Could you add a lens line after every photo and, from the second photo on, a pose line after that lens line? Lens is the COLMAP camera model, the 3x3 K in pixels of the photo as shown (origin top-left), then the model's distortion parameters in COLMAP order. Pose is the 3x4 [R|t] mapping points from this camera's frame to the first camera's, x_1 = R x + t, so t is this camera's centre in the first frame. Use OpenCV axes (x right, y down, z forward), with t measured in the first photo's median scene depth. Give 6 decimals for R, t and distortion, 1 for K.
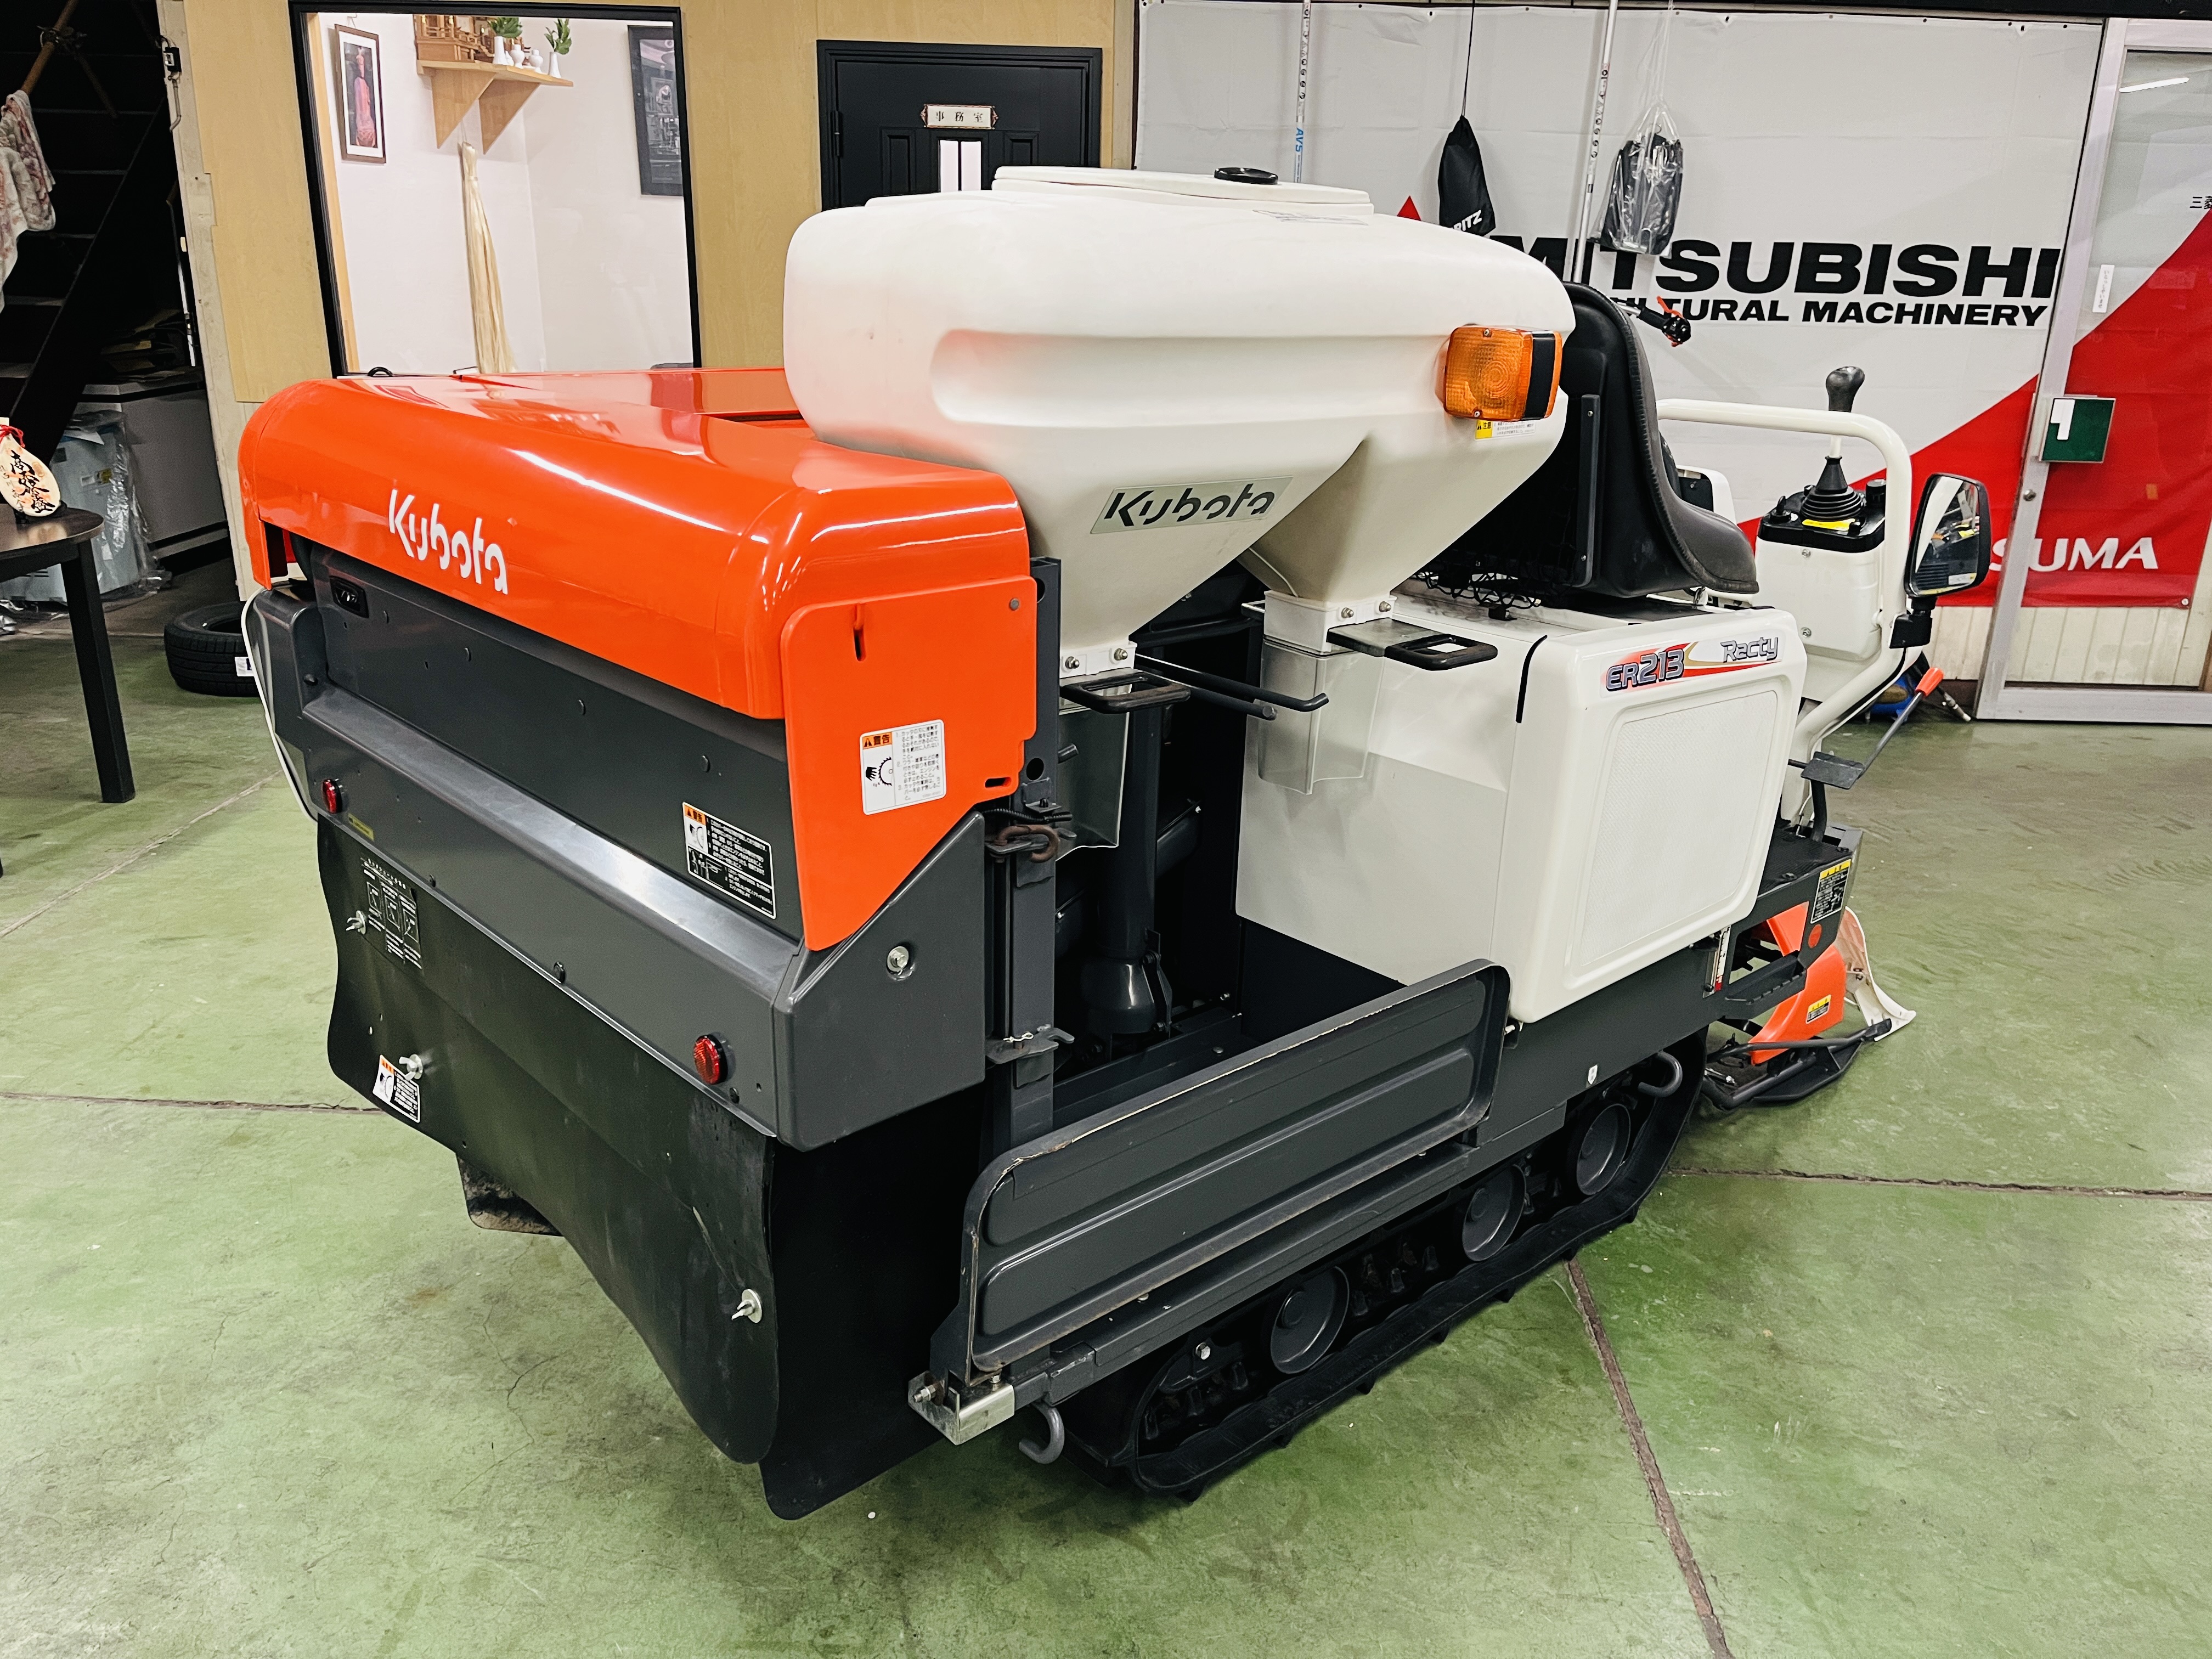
lens RADIAL K [[1681.7, 0, 1123.1], [0, 1681.7, 828.7], [0, 0, 1]] dist [0.070927, -0.098686]
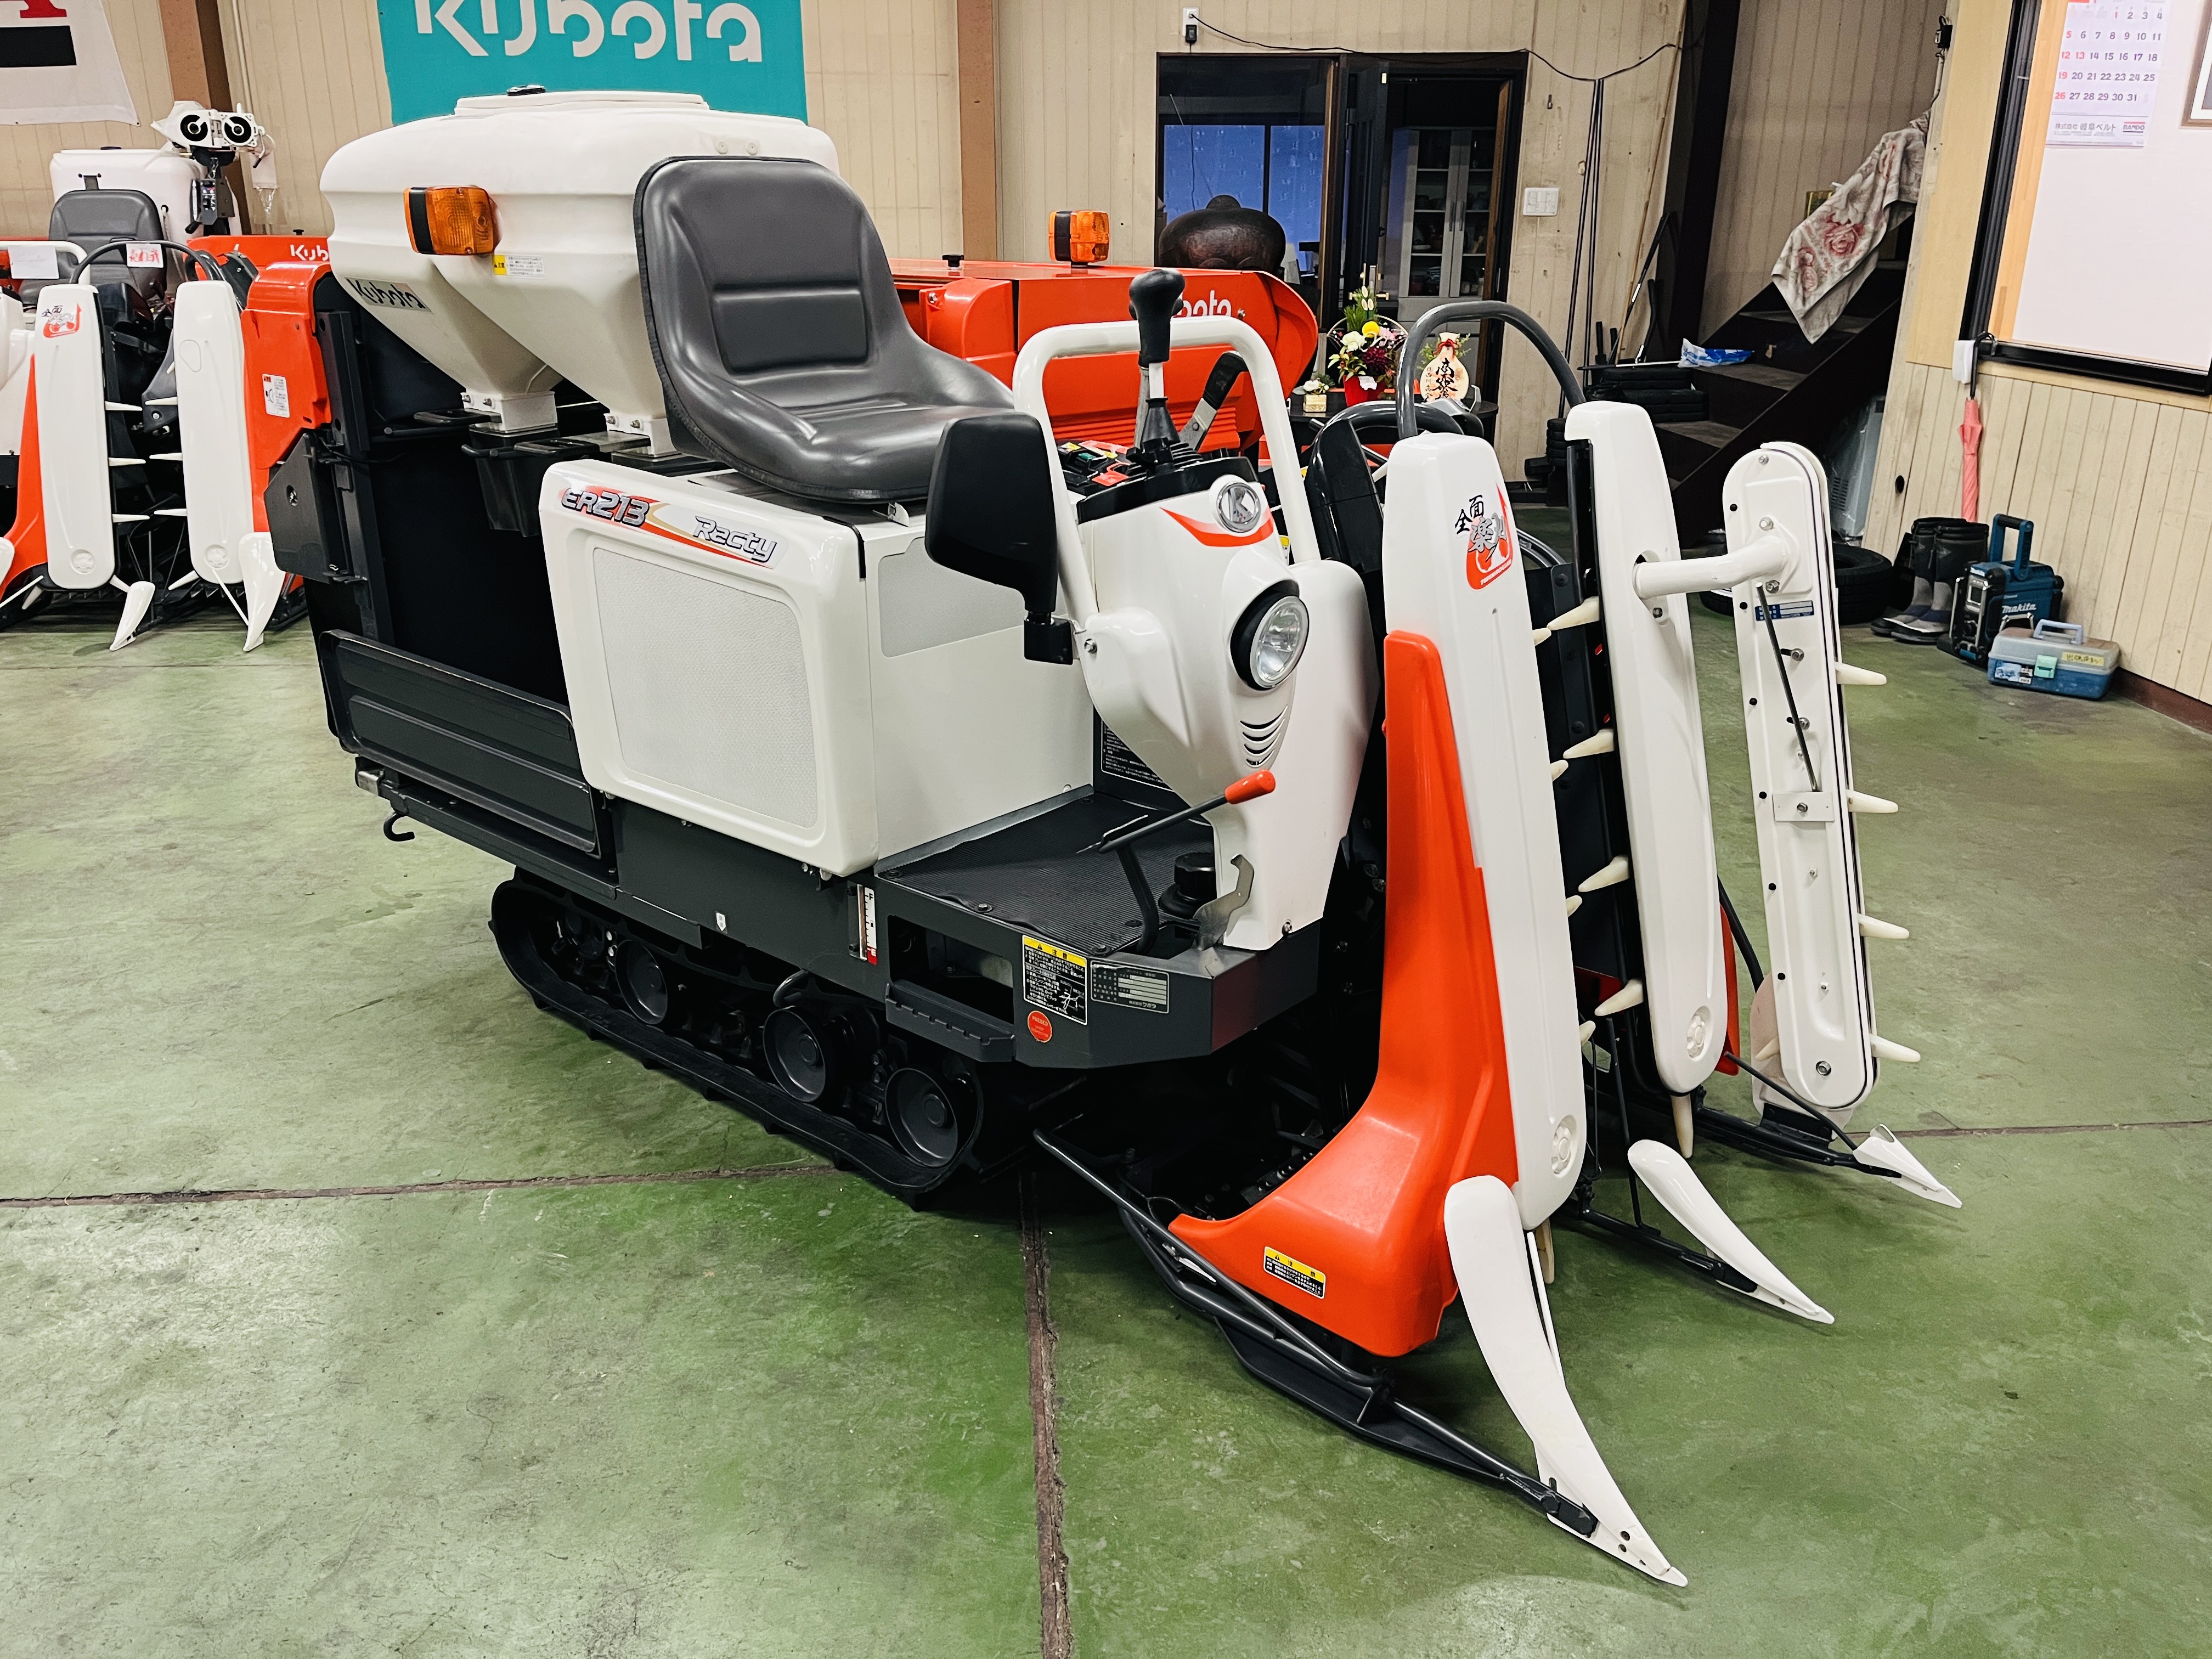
lens RADIAL K [[1681.7, 0, 1118.7], [0, 1681.7, 825.4], [0, 0, 1]] dist [0.070927, -0.098686]
pose [[0.116768, 0.315049, -0.941865, 1.193873], [-0.326958, 0.907682, 0.263080, -0.249364], [0.937797, 0.277231, 0.208996, 0.928931]]
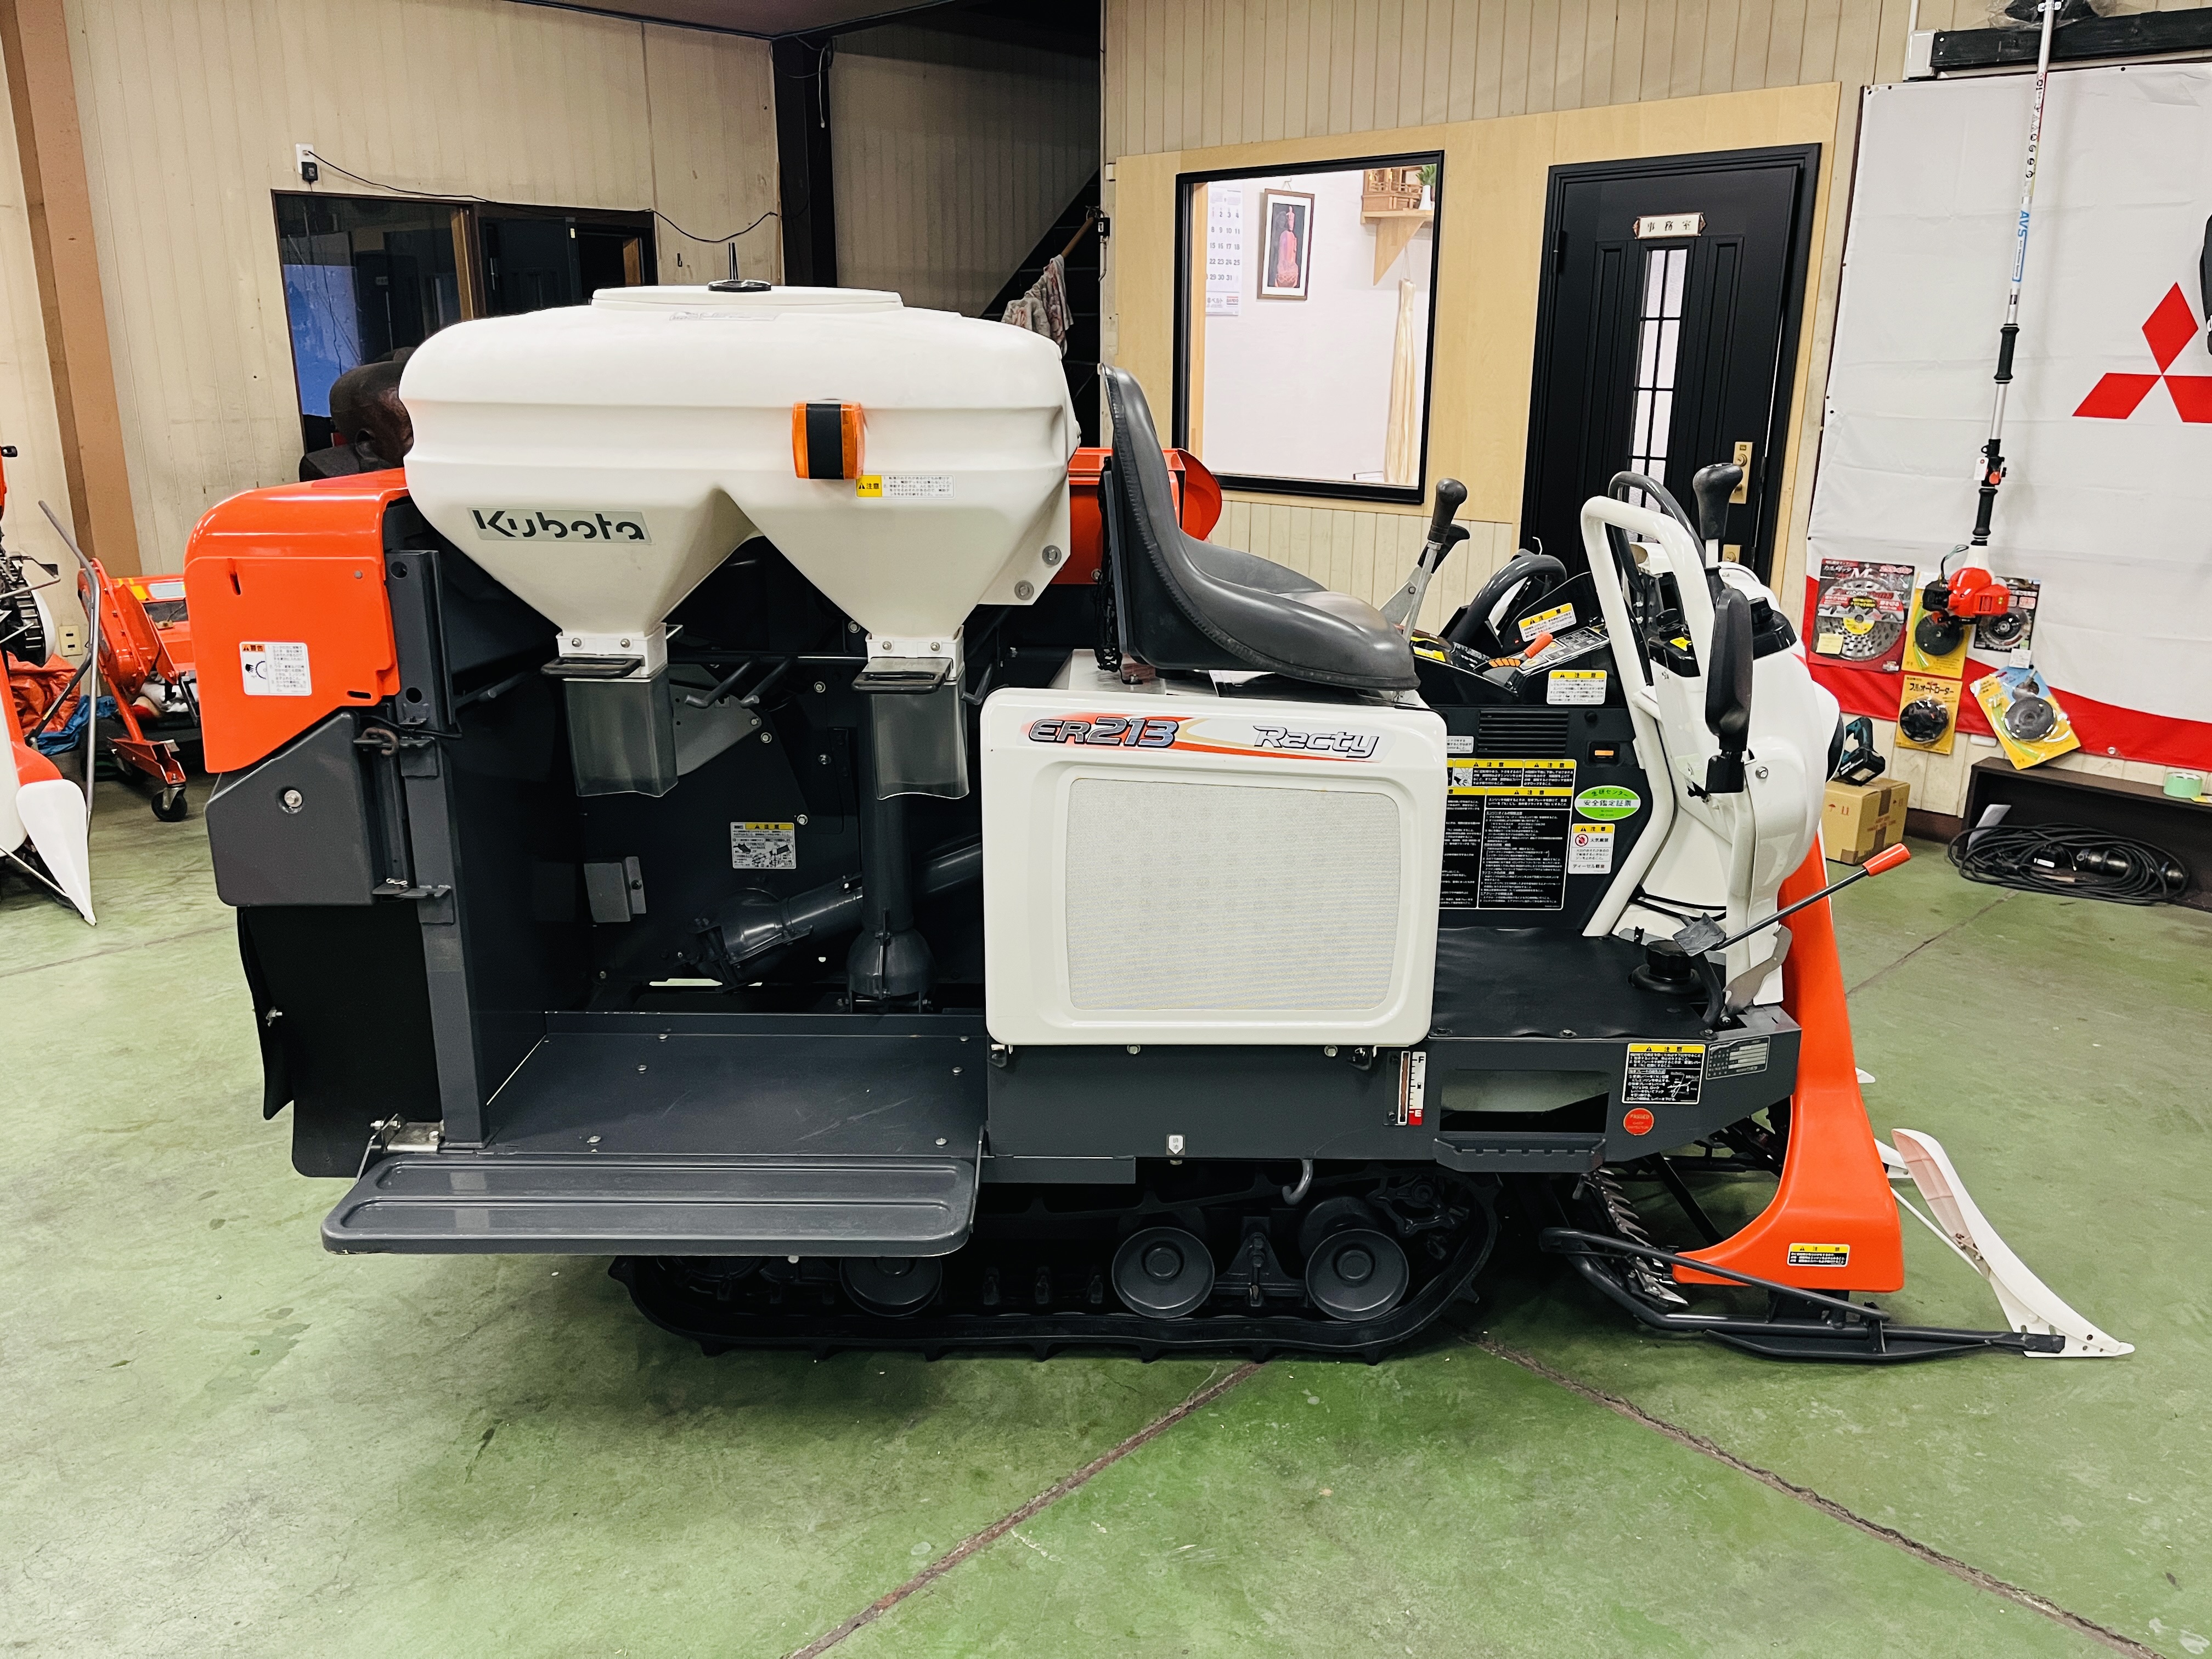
lens RADIAL K [[1681.7, 0, 1119.3], [0, 1681.7, 837.4], [0, 0, 1]] dist [0.070927, -0.098686]
pose [[0.733088, 0.167007, -0.659311, 0.824540], [-0.208337, 0.977925, 0.016064, -0.039702], [0.647439, 0.125582, 0.751699, 0.190666]]
